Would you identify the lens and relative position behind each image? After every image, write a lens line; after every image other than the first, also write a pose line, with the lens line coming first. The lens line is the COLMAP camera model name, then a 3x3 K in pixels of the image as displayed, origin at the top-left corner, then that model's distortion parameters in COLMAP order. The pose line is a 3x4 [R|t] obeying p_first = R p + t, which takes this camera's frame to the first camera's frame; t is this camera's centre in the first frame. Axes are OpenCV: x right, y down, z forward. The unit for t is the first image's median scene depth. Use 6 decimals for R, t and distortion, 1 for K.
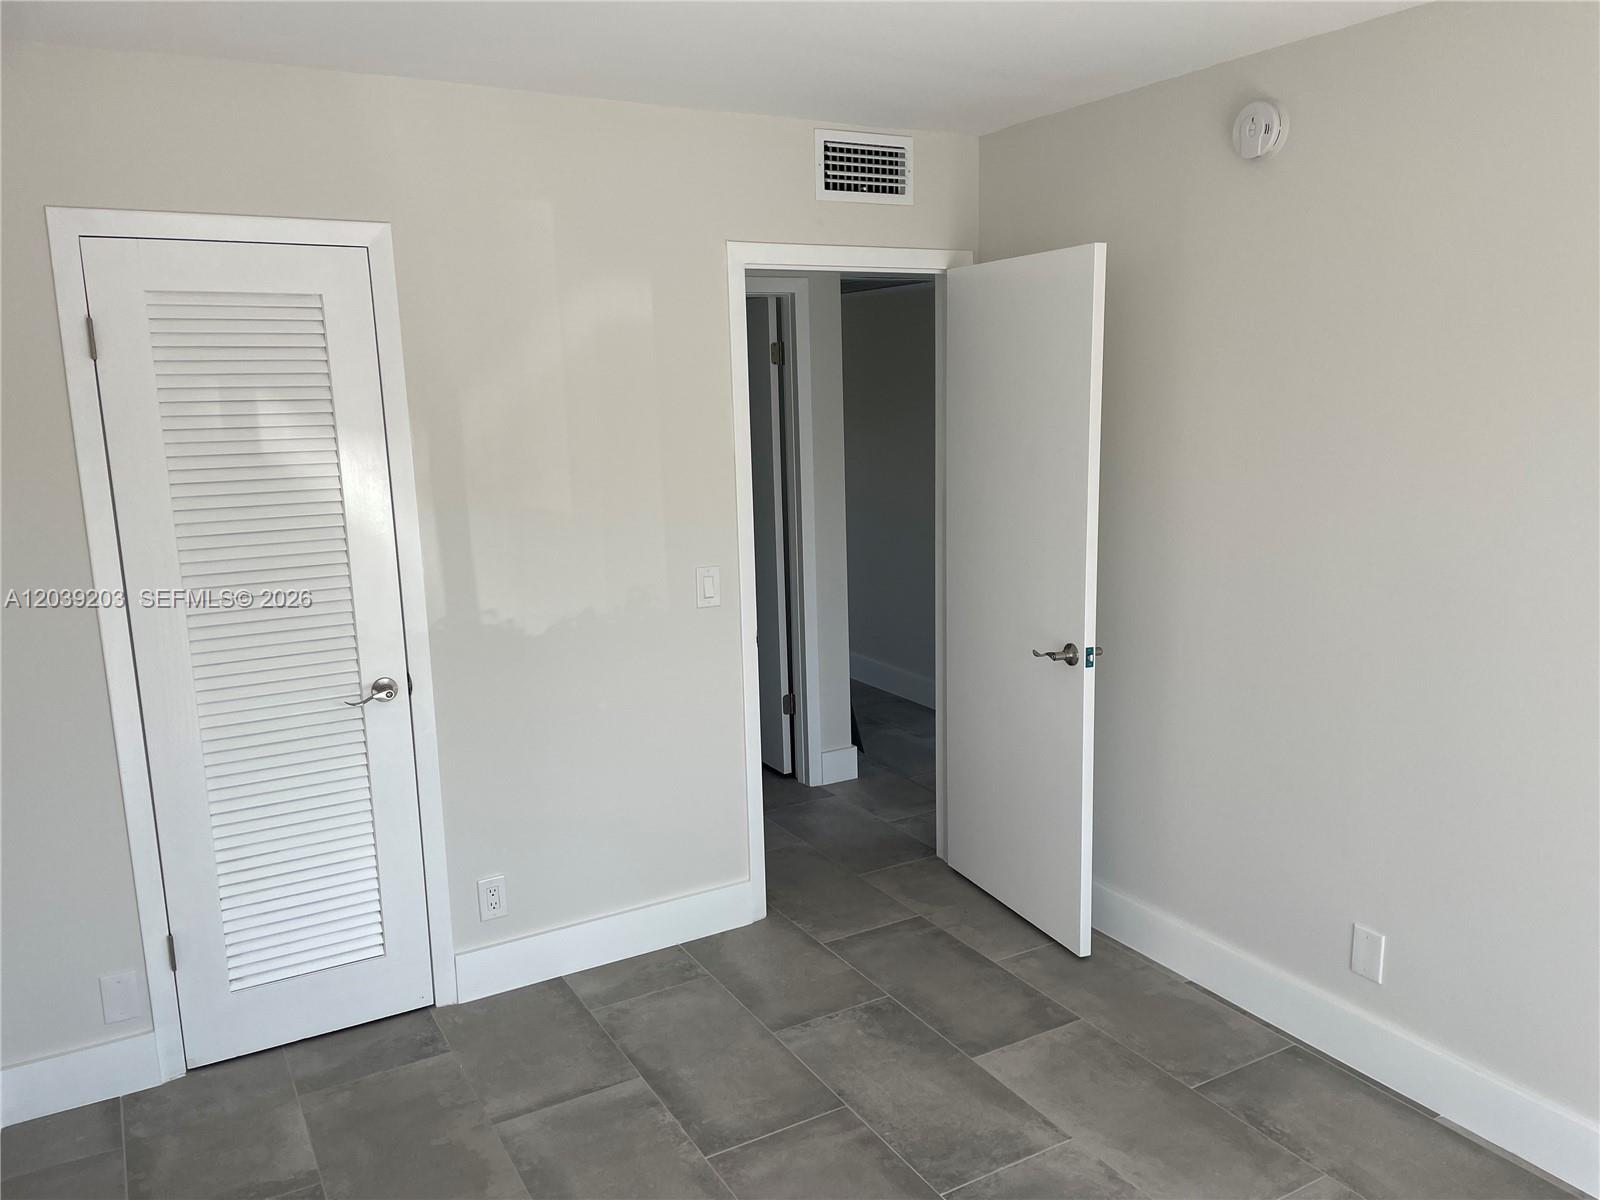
lens RADIAL K [[1214.8, 0, 835.2], [0, 1214.8, 585.5], [0, 0, 1]] dist [0.084004, -0.103436]
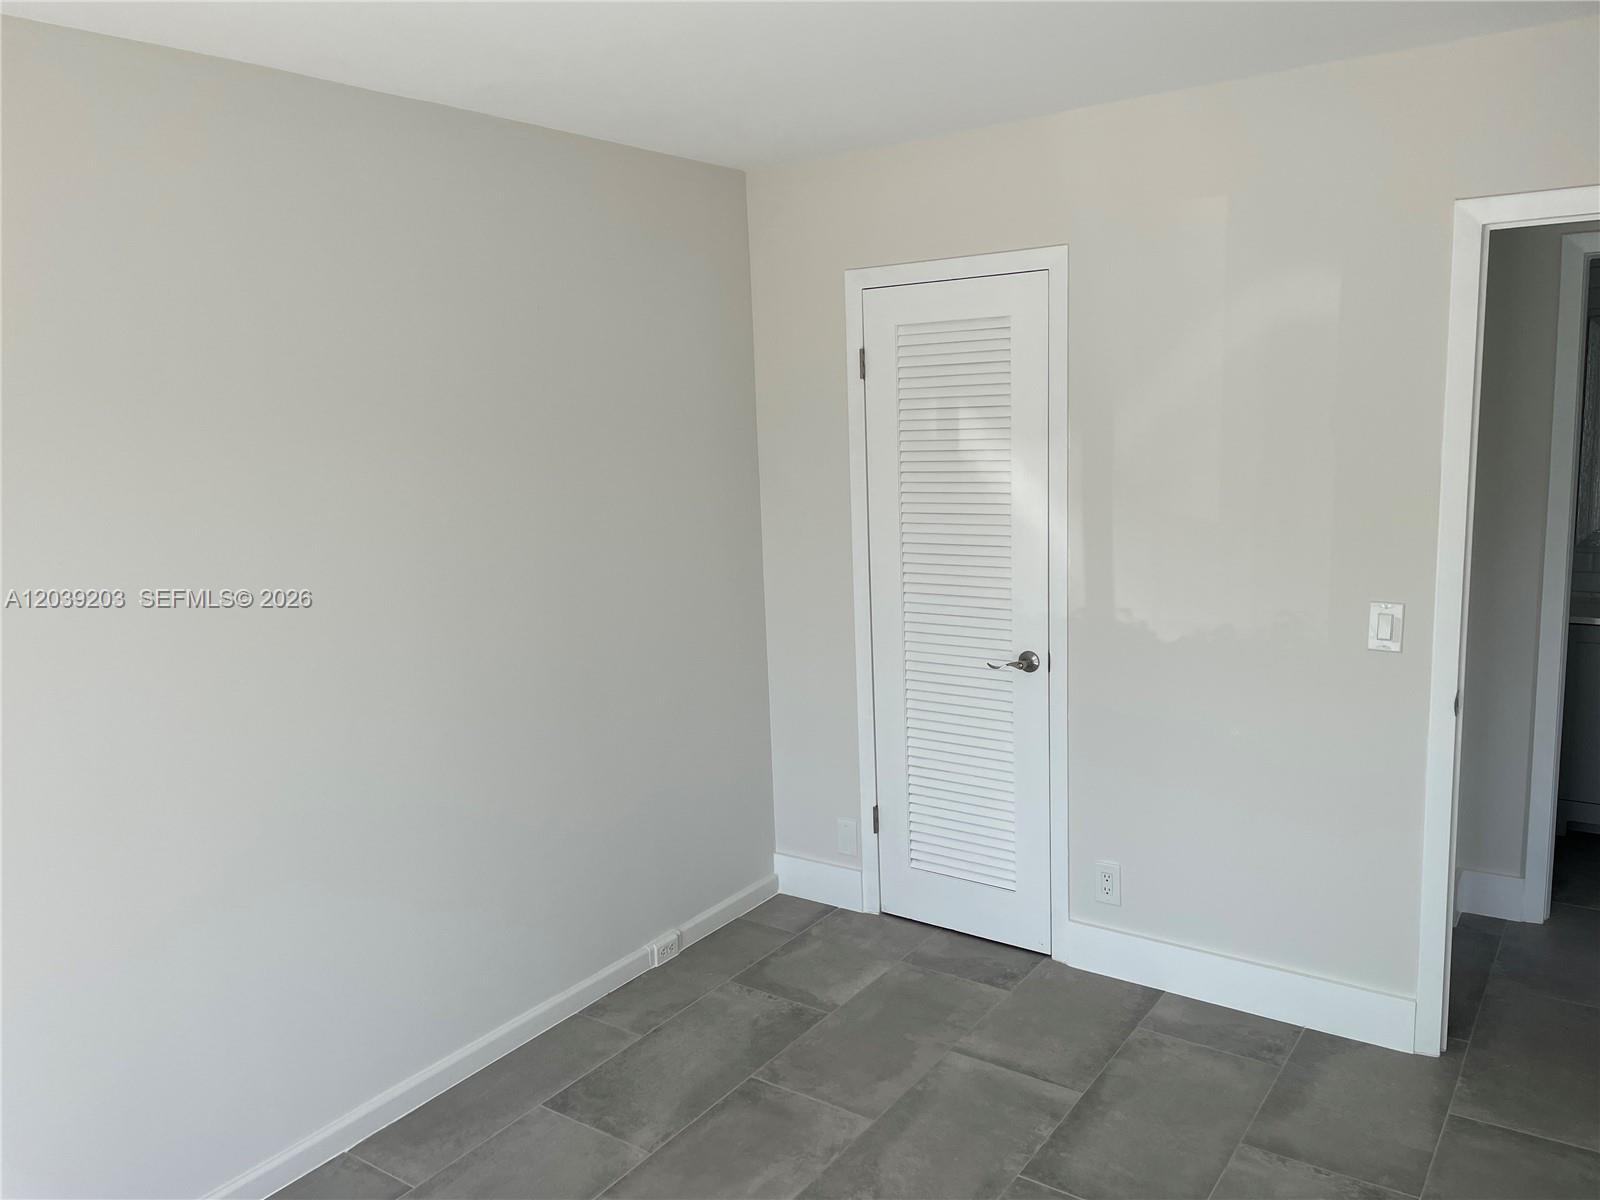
lens RADIAL K [[1214.8, 0, 785.2], [0, 1214.8, 588.4], [0, 0, 1]] dist [0.084004, -0.103436]
pose [[0.401225, 0.140560, -0.905131, 0.585144], [-0.124529, 0.987352, 0.098127, -0.068176], [0.907475, 0.073344, 0.413654, 0.344787]]
